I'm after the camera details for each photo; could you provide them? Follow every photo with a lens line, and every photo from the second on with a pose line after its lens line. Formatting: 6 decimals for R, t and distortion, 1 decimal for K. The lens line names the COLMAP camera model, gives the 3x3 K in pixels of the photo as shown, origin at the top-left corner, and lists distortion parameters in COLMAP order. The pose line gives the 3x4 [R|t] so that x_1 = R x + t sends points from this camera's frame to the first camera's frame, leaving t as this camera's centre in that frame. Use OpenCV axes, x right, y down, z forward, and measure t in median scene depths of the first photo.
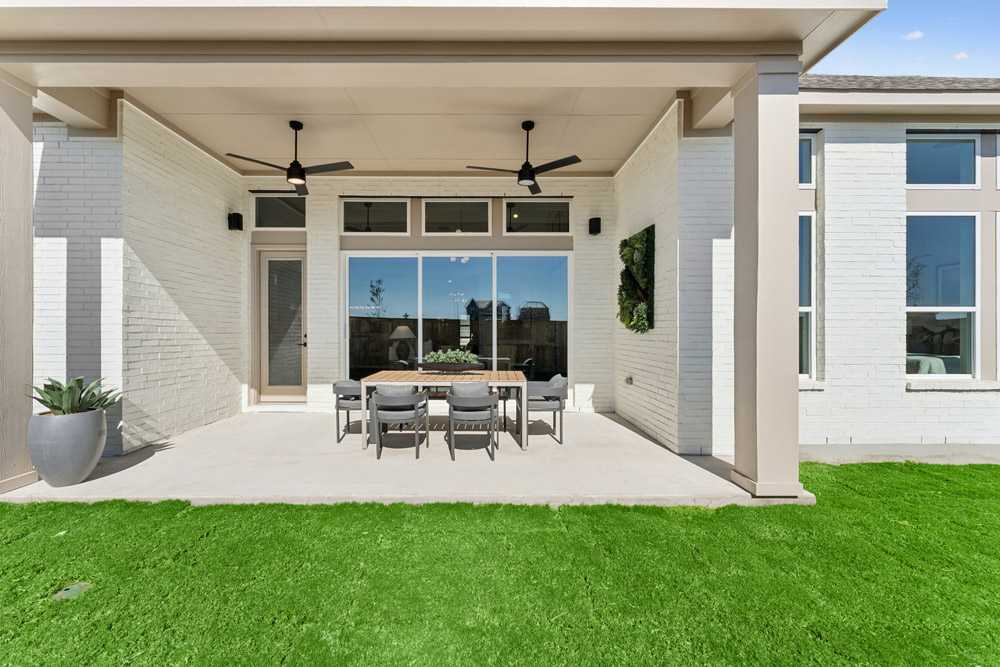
lens RADIAL K [[412.4, 0, 496.3], [0, 412.4, 331.6], [0, 0, 1]] dist [-0.003010, -0.000161]
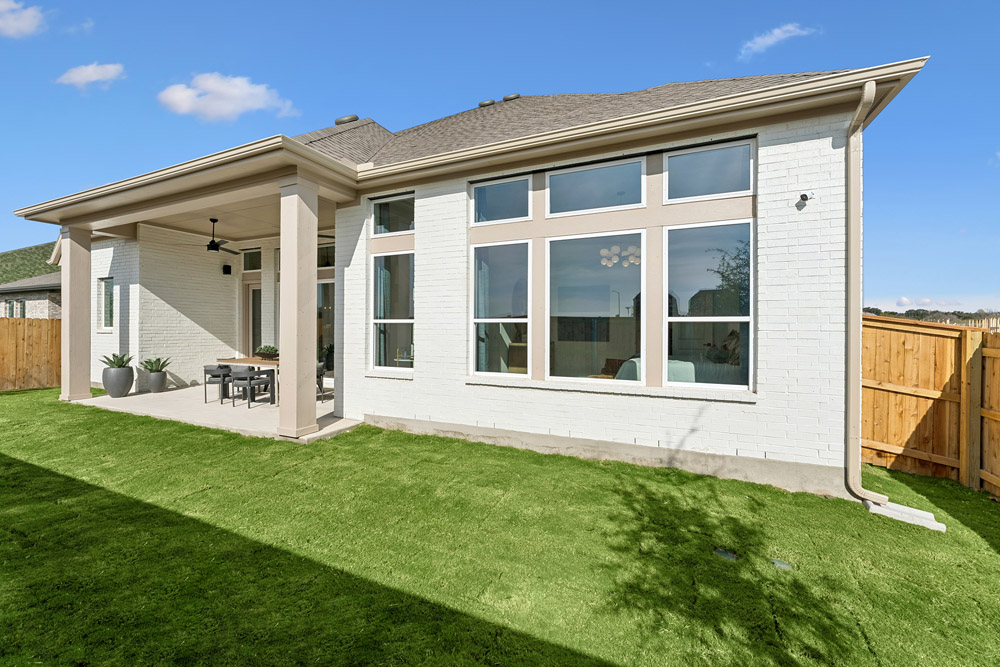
lens RADIAL K [[412.4, 0, 496.3], [0, 412.4, 331.6], [0, 0, 1]] dist [-0.003010, -0.000161]
pose [[0.907297, 0.006898, -0.420433, 1.595160], [-0.006831, 0.999975, 0.001665, -0.023318], [0.420434, 0.001362, 0.907322, -0.133452]]
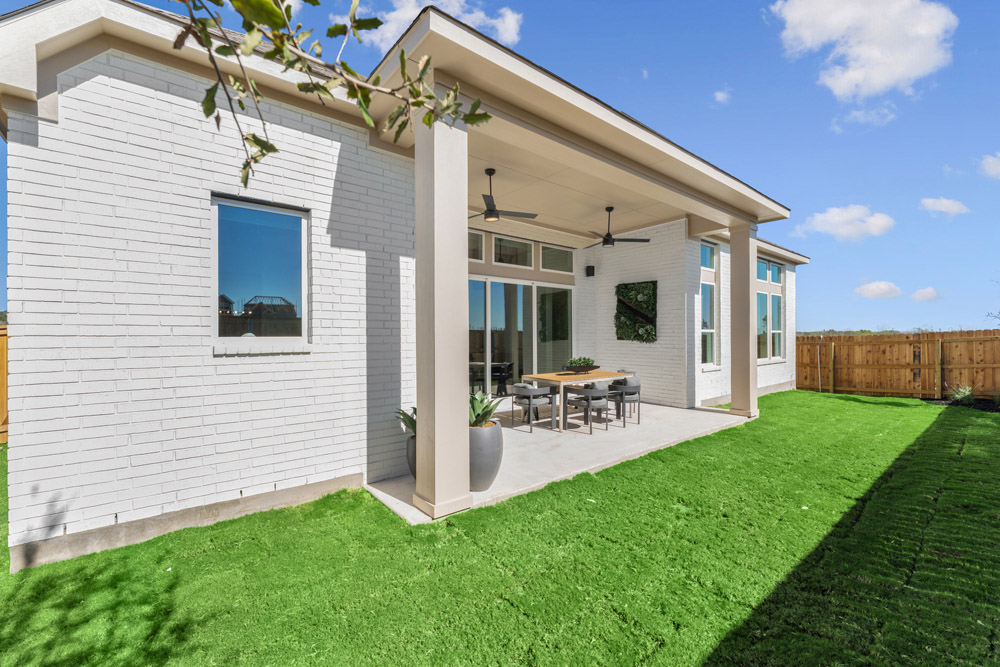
lens RADIAL K [[412.4, 0, 496.3], [0, 412.4, 331.6], [0, 0, 1]] dist [-0.003010, -0.000161]
pose [[0.782871, 0.003535, 0.622174, -1.363961], [0.005684, 0.999901, -0.012834, -0.030694], [-0.622158, 0.013584, 0.782774, 0.077964]]
